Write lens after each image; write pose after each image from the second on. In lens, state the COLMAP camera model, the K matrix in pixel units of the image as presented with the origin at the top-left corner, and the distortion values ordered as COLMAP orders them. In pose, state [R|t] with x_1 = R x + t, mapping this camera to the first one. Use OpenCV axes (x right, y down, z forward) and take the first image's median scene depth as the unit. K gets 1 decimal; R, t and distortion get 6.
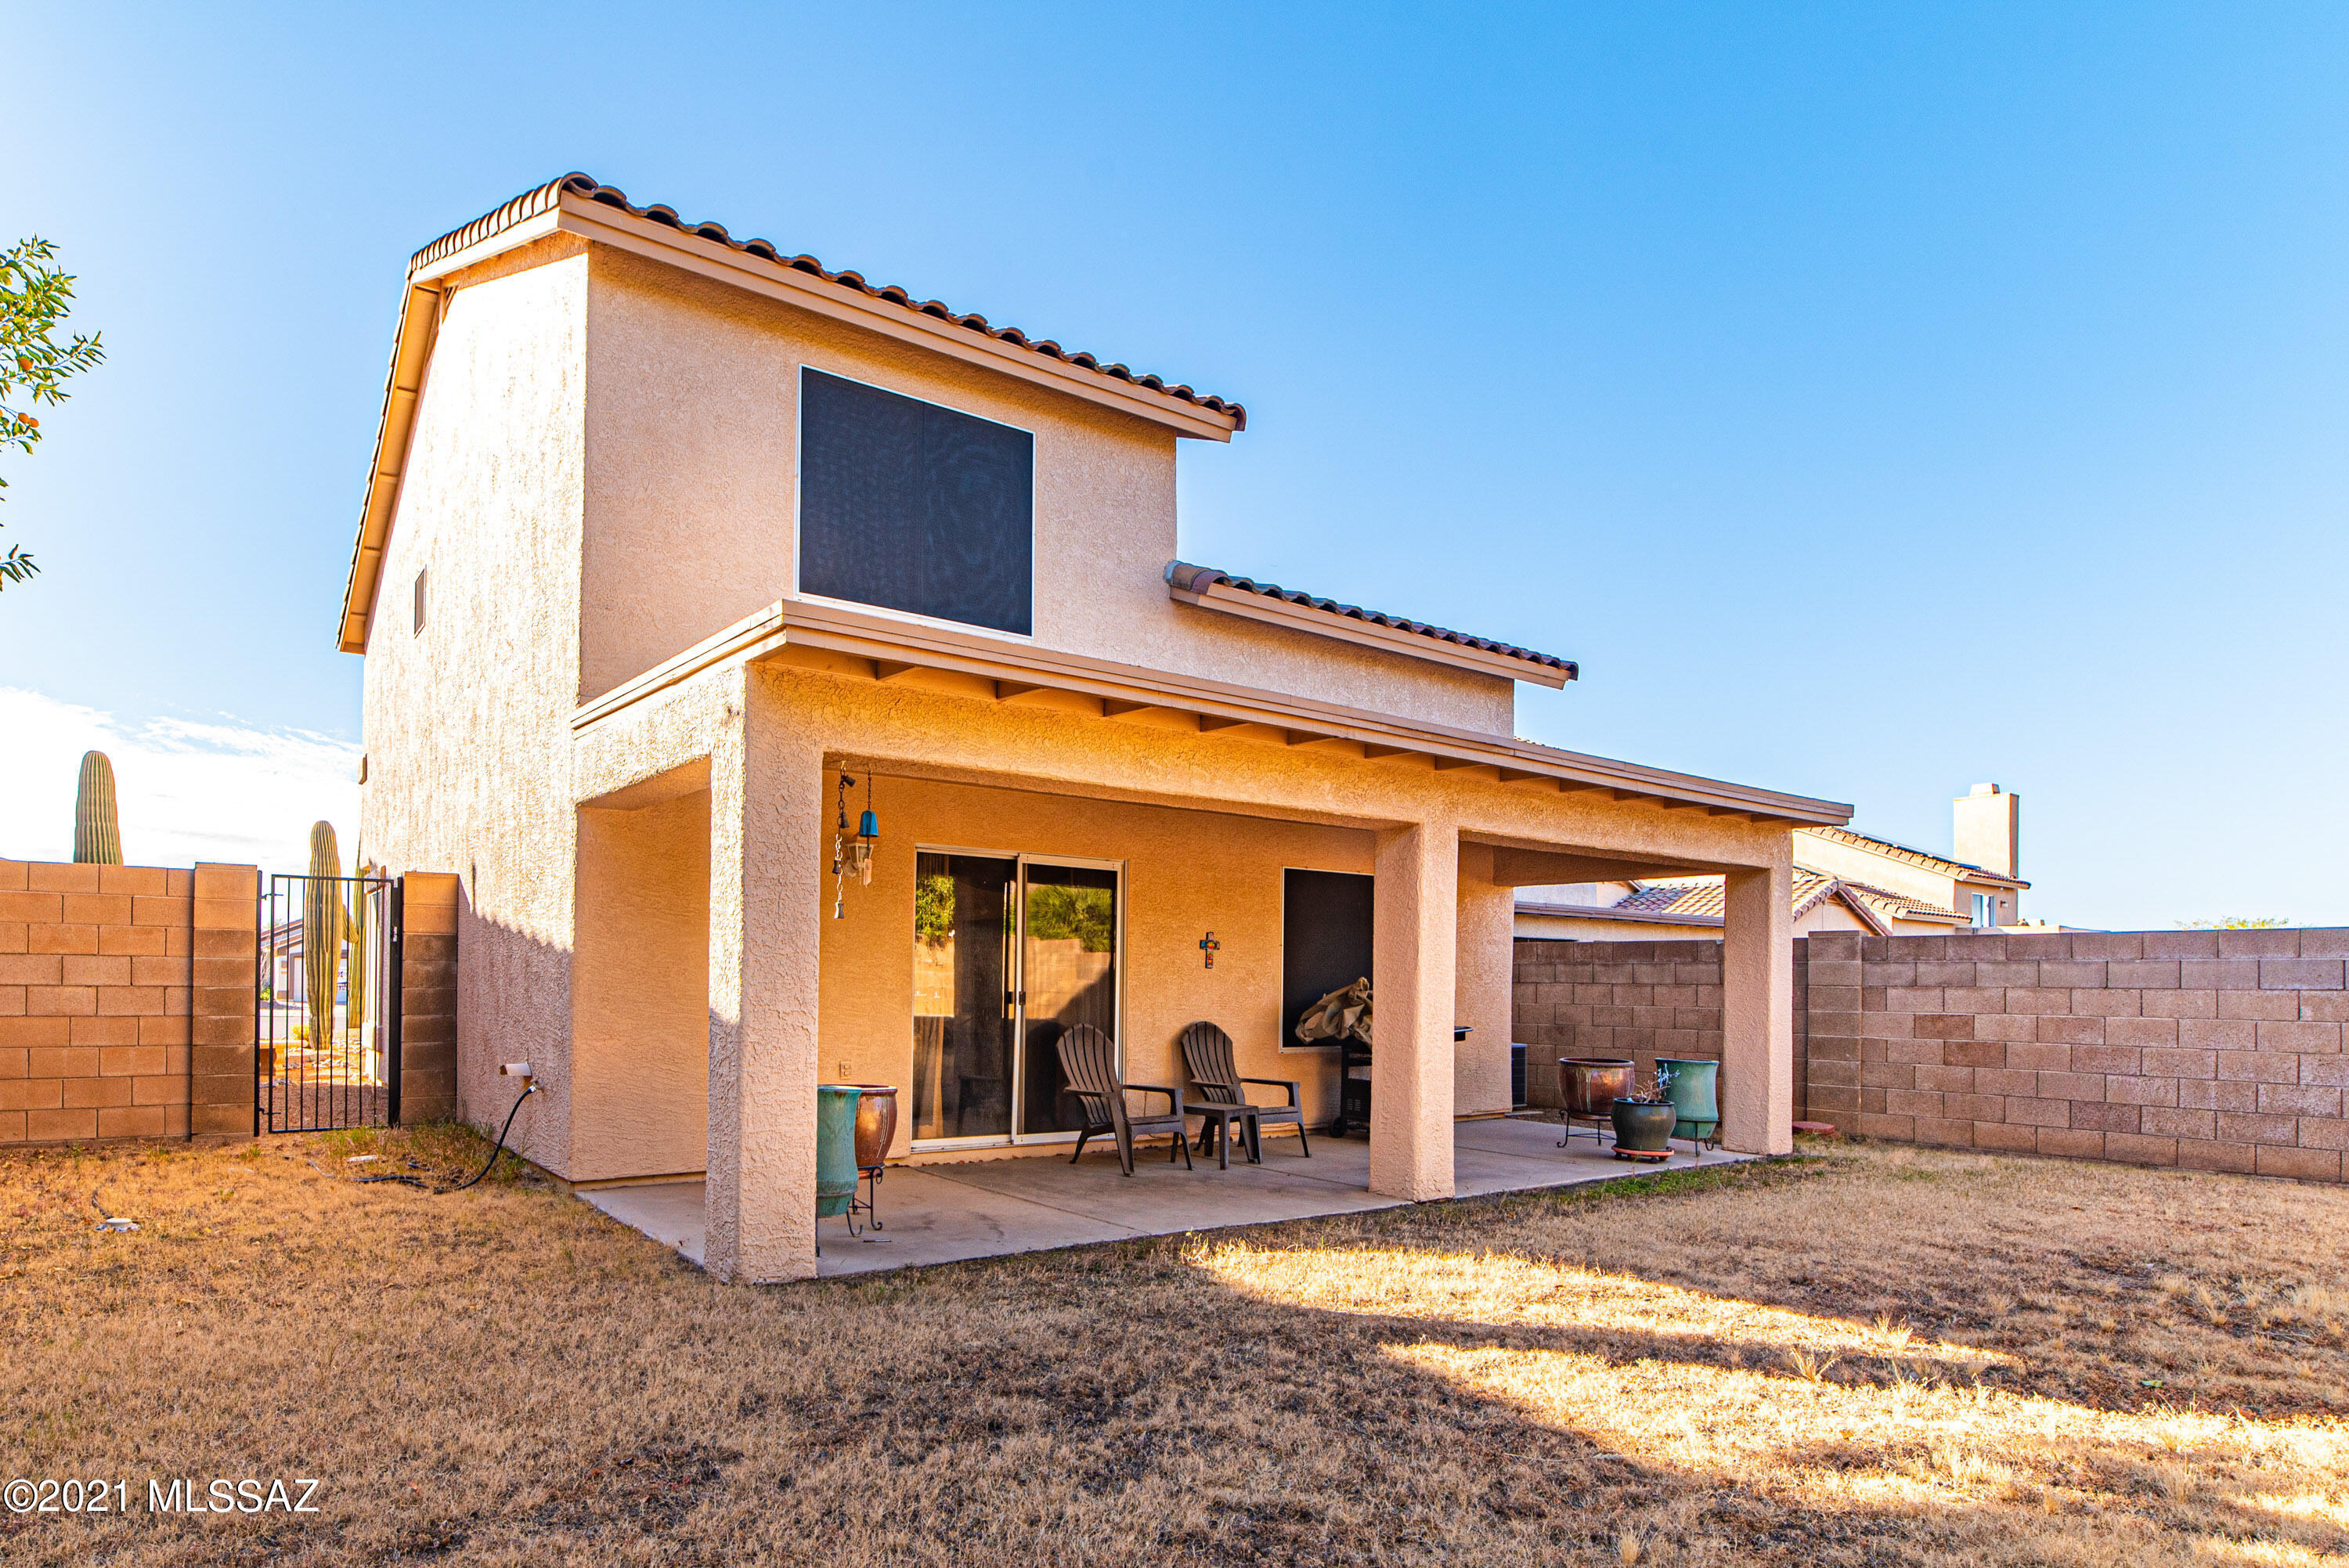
lens RADIAL K [[943.0, 0, 1163.5], [0, 943.0, 776.2], [0, 0, 1]] dist [-0.041837, 0.008045]
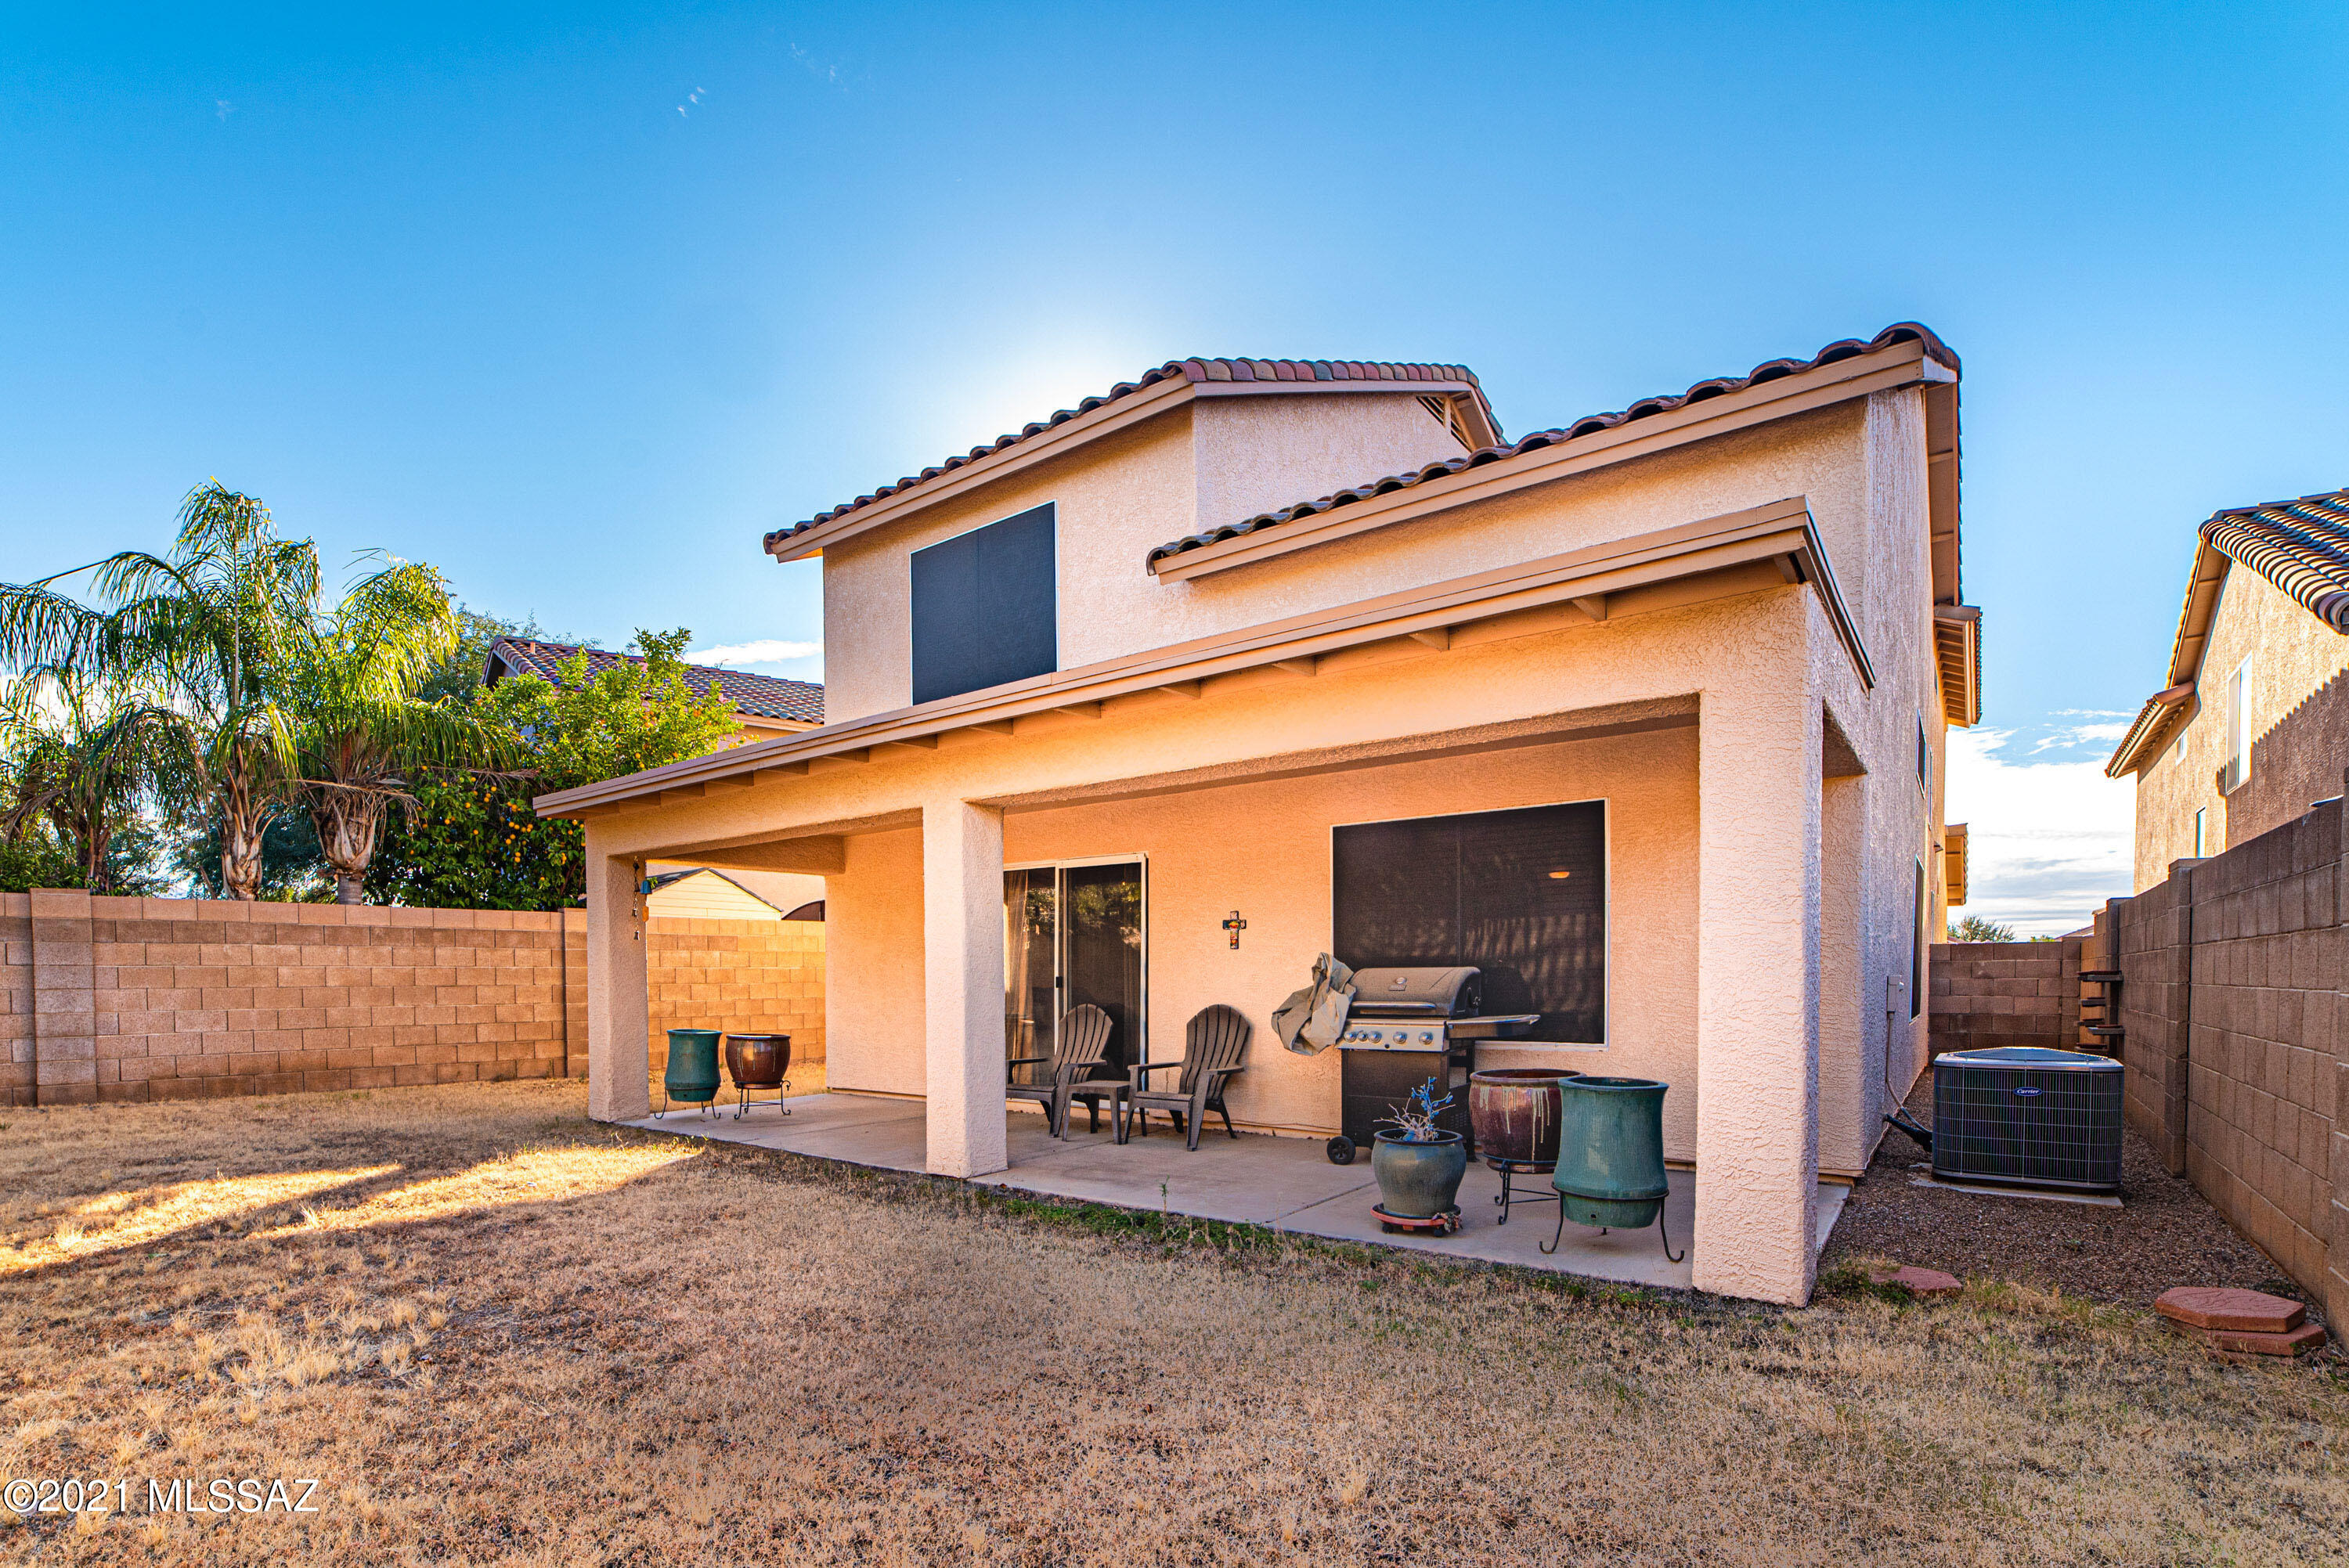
lens RADIAL K [[943.0, 0, 1163.5], [0, 943.0, 776.2], [0, 0, 1]] dist [-0.041837, 0.008045]
pose [[0.490291, -0.203411, -0.847490, 0.853676], [0.206904, 0.971751, -0.113538, 0.126890], [0.846644, -0.119682, 0.518527, 0.463316]]
